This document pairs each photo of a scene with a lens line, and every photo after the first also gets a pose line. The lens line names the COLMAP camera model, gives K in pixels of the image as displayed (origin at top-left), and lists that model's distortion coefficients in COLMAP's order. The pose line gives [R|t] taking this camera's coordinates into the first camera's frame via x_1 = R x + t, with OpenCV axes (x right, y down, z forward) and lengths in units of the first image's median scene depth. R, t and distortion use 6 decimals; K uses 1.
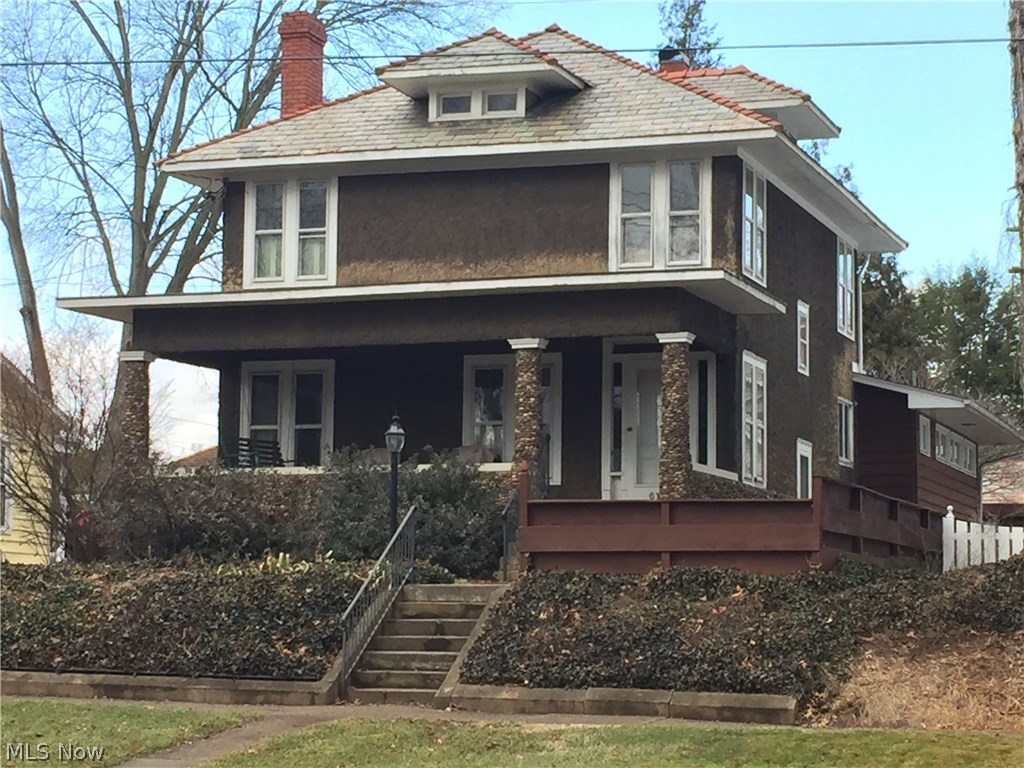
lens RADIAL K [[2511.0, 0, 510.6], [0, 2511.0, 384.9], [0, 0, 1]] dist [-0.022440, 0.000000]
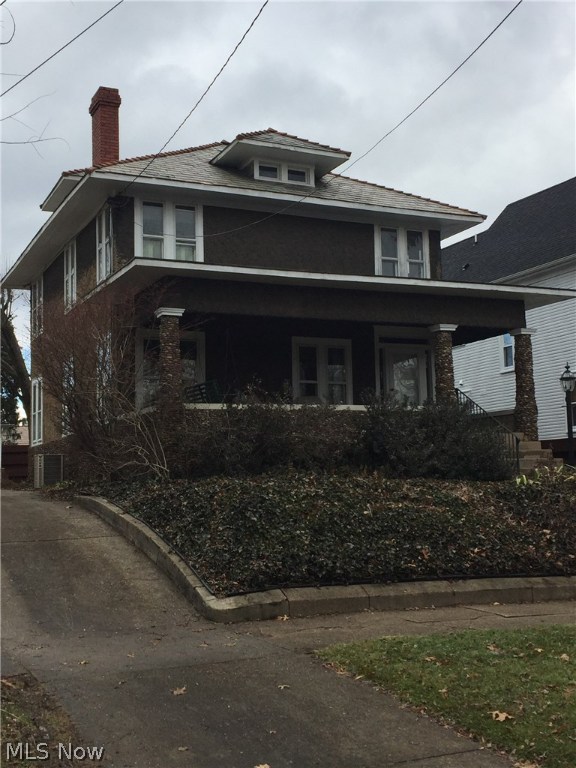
lens RADIAL K [[932.7, 0, 285.5], [0, 932.7, 384.1], [0, 0, 1]] dist [0.078960, 0.000000]
pose [[0.729942, 0.047281, 0.681872, -0.444943], [-0.035749, 0.998880, -0.030993, 0.037992], [-0.682574, -0.001754, 0.730815, 0.655599]]
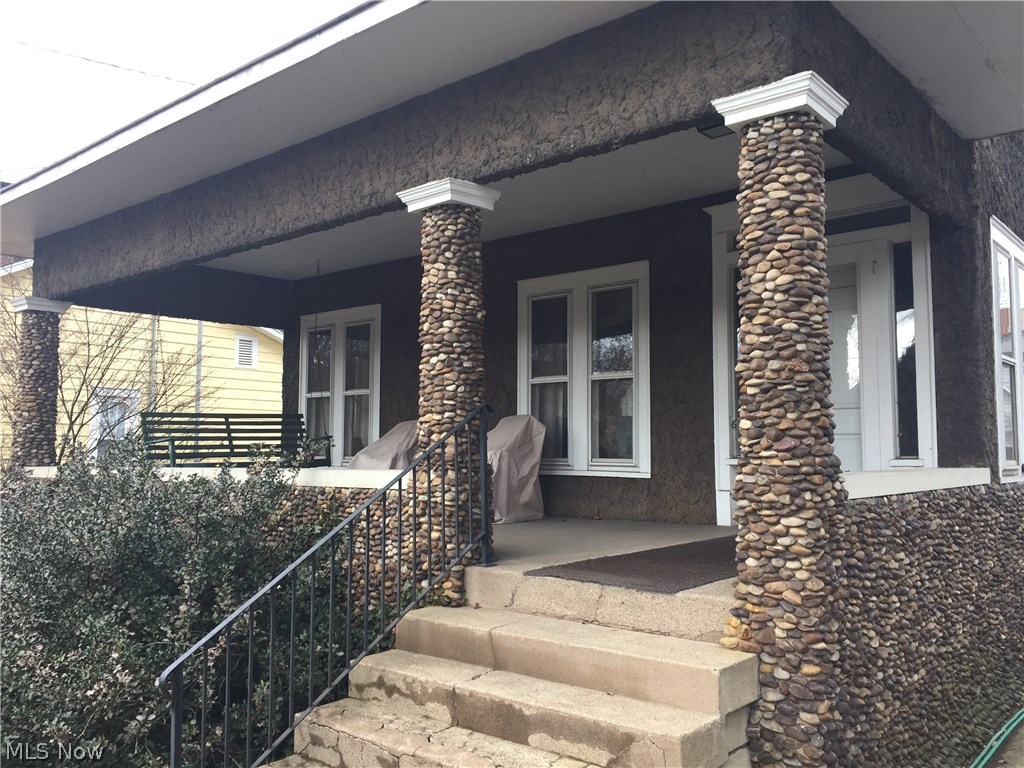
lens RADIAL K [[868.5, 0, 514.8], [0, 868.5, 385.8], [0, 0, 1]] dist [0.051760, -0.012616]
pose [[0.928652, -0.034237, -0.369368, 0.073636], [0.041532, 0.999067, 0.011812, 0.015012], [0.368619, -0.026310, 0.929208, 0.863368]]
